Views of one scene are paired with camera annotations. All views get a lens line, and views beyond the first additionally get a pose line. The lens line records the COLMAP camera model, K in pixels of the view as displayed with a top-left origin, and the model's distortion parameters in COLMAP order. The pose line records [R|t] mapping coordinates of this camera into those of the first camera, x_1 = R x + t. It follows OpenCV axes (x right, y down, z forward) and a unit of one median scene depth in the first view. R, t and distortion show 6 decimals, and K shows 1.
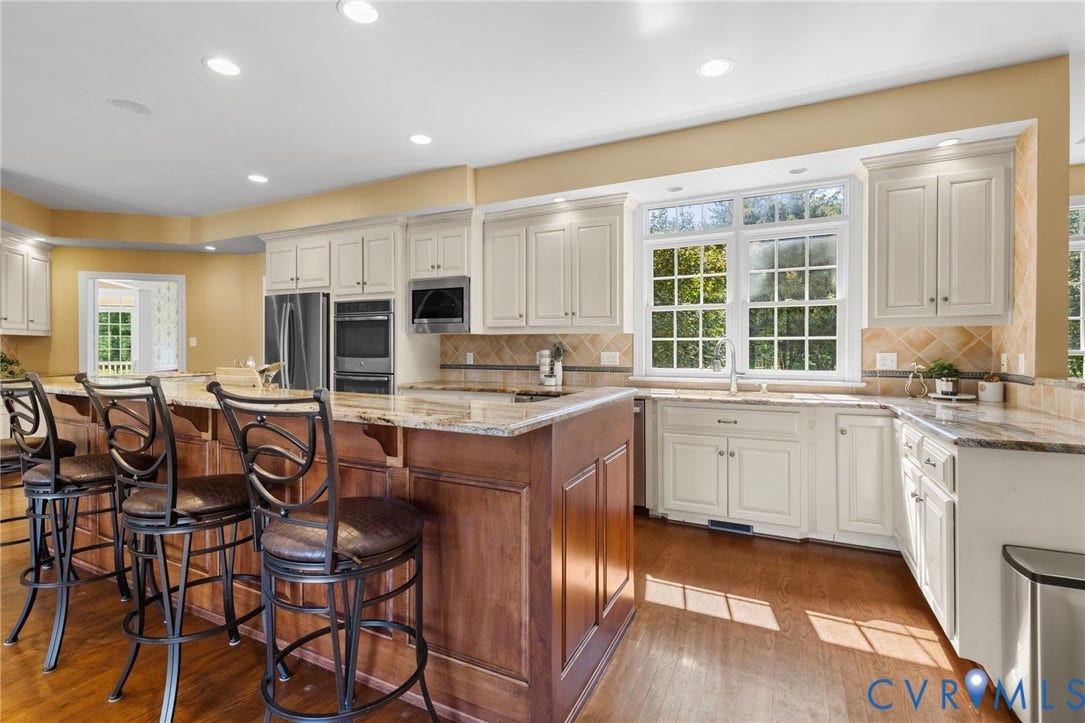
lens RADIAL K [[496.5, 0, 542.2], [0, 496.5, 349.6], [0, 0, 1]] dist [-0.002203, -0.000657]
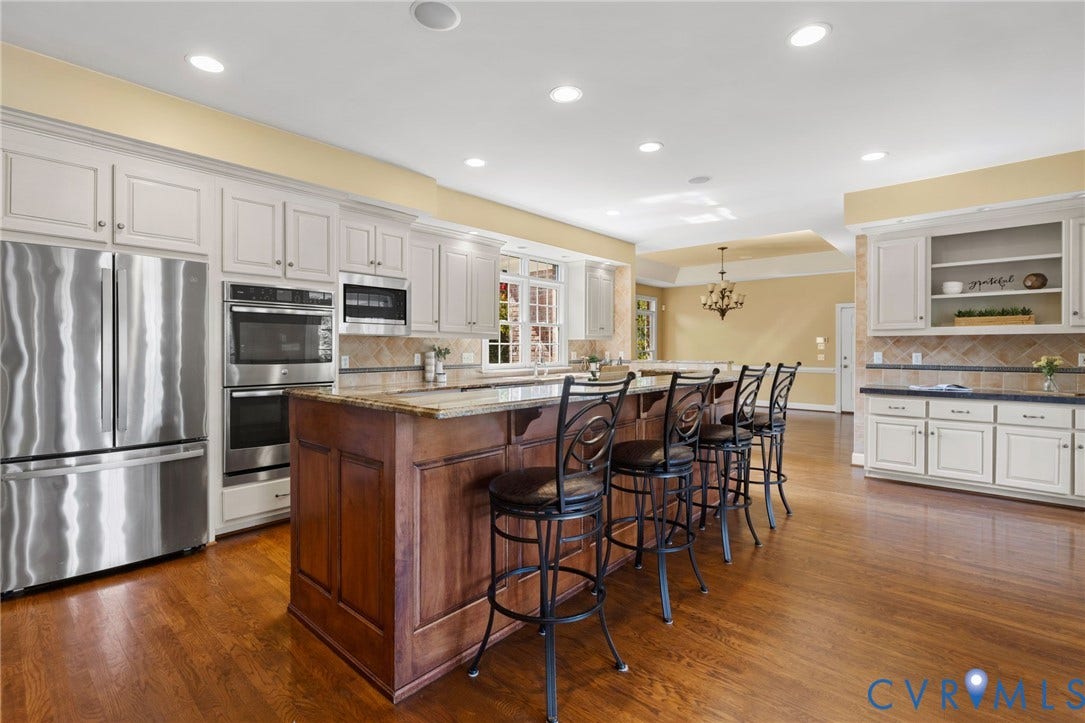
lens RADIAL K [[496.5, 0, 544.5], [0, 496.5, 355.7], [0, 0, 1]] dist [-0.002203, -0.000657]
pose [[0.251083, -0.011538, 0.967897, -1.044492], [0.011014, 0.999898, 0.009062, 0.002039], [-0.967903, 0.008386, 0.251185, 0.461215]]
